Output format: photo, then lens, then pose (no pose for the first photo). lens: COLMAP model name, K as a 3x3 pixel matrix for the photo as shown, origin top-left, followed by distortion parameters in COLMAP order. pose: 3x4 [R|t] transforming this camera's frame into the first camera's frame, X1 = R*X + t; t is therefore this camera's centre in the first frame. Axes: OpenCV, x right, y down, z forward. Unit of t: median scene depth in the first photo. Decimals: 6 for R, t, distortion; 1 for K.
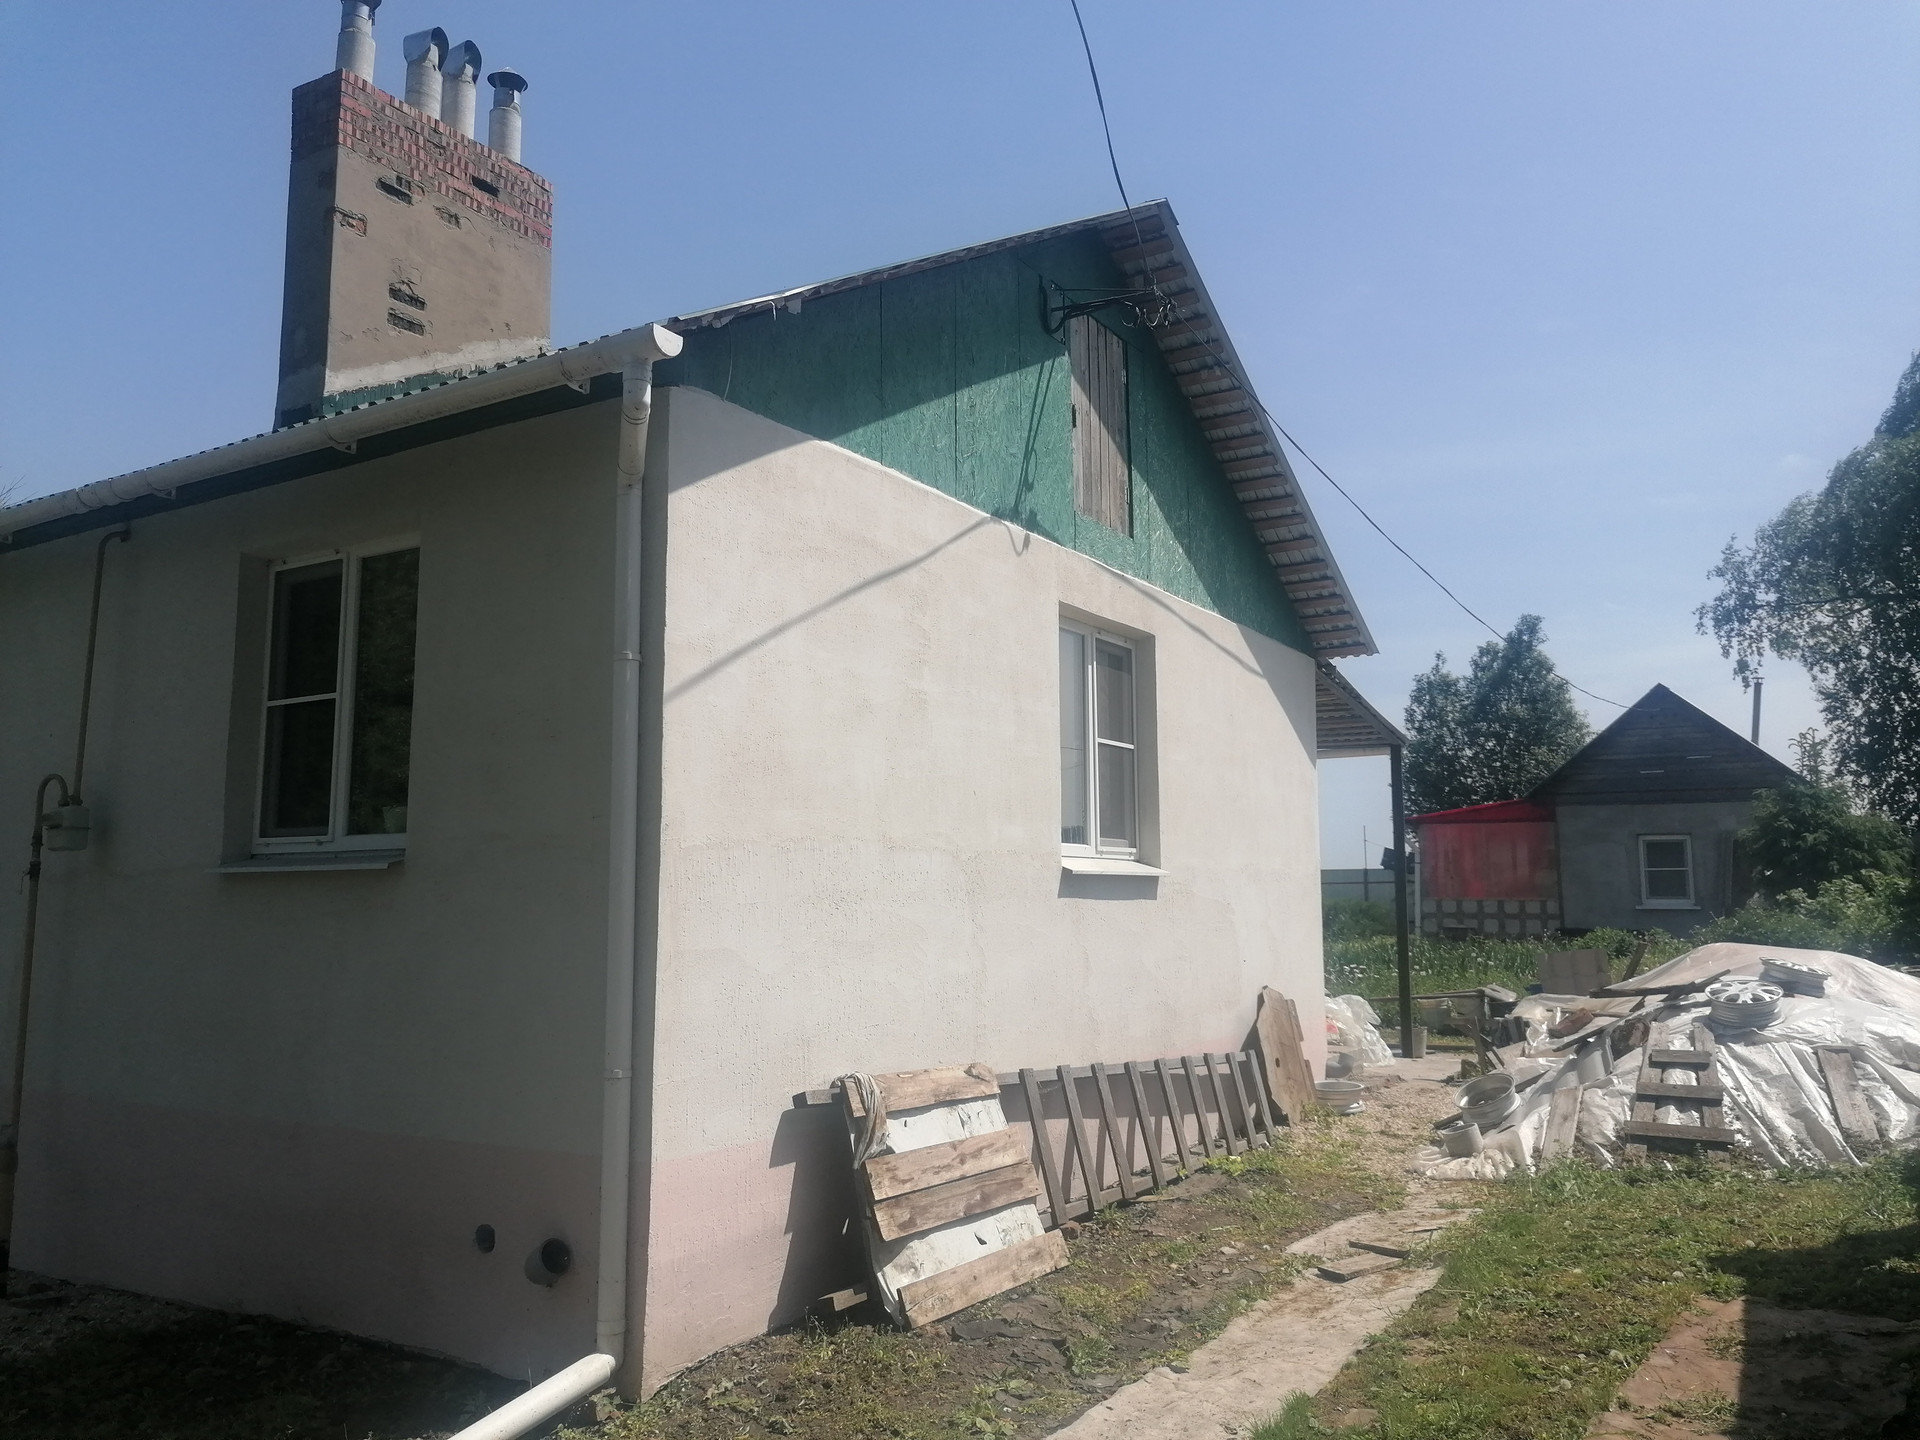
lens RADIAL K [[1473.1, 0, 1007.1], [0, 1473.1, 688.5], [0, 0, 1]] dist [0.097148, -0.129968]
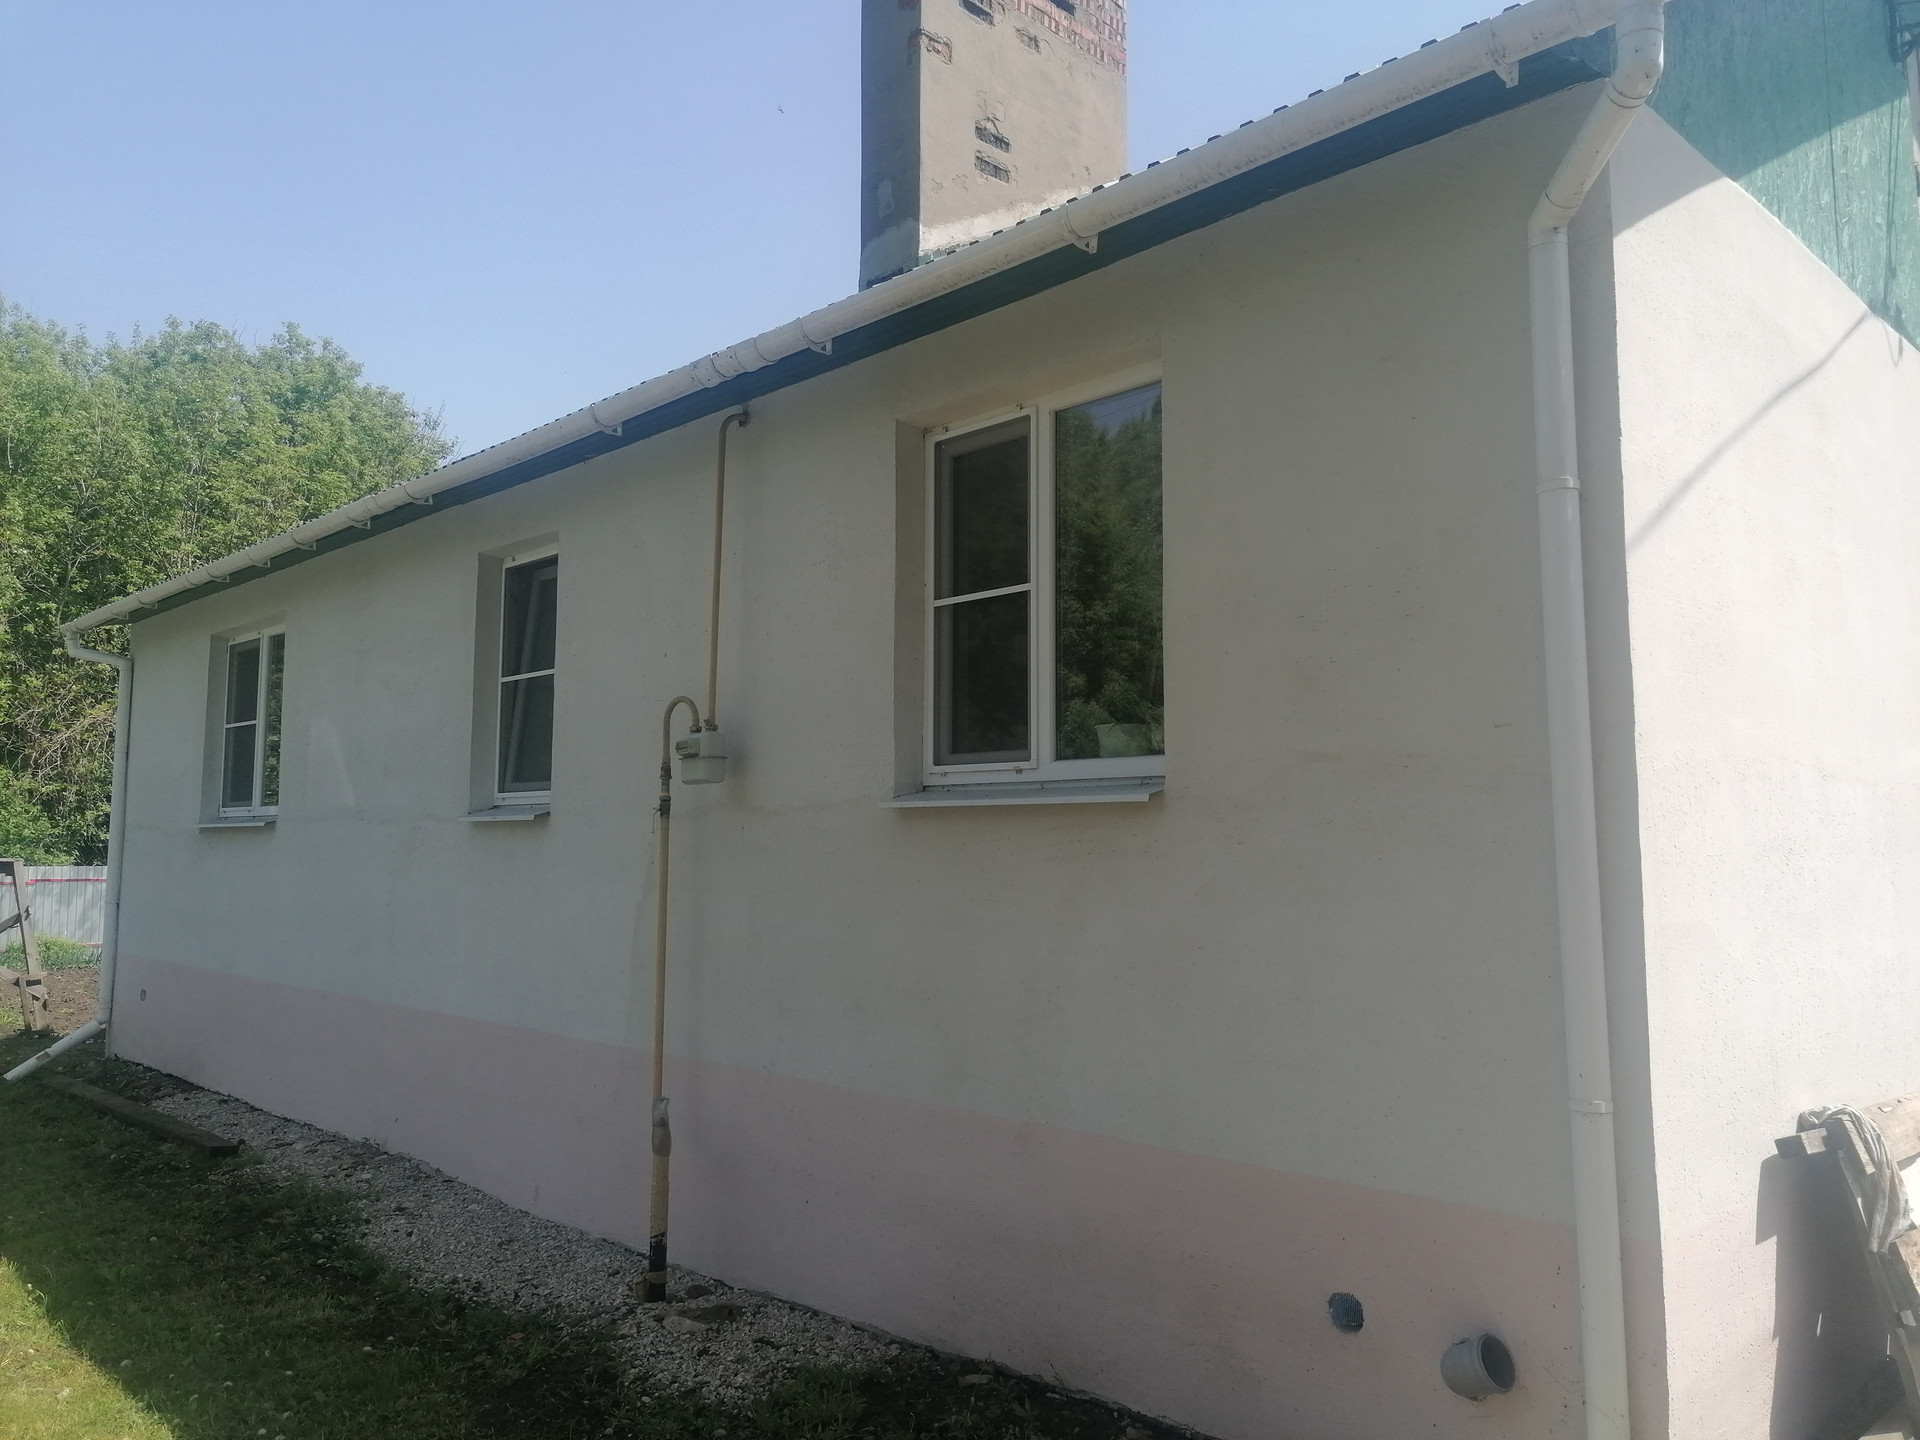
lens RADIAL K [[1447.6, 0, 959.7], [0, 1447.6, 704.2], [0, 0, 1]] dist [0.096804, -0.123700]
pose [[0.969472, -0.016329, -0.244657, -0.283899], [0.026147, 0.998976, 0.036932, 0.036118], [0.243803, -0.042201, 0.968906, 0.228658]]
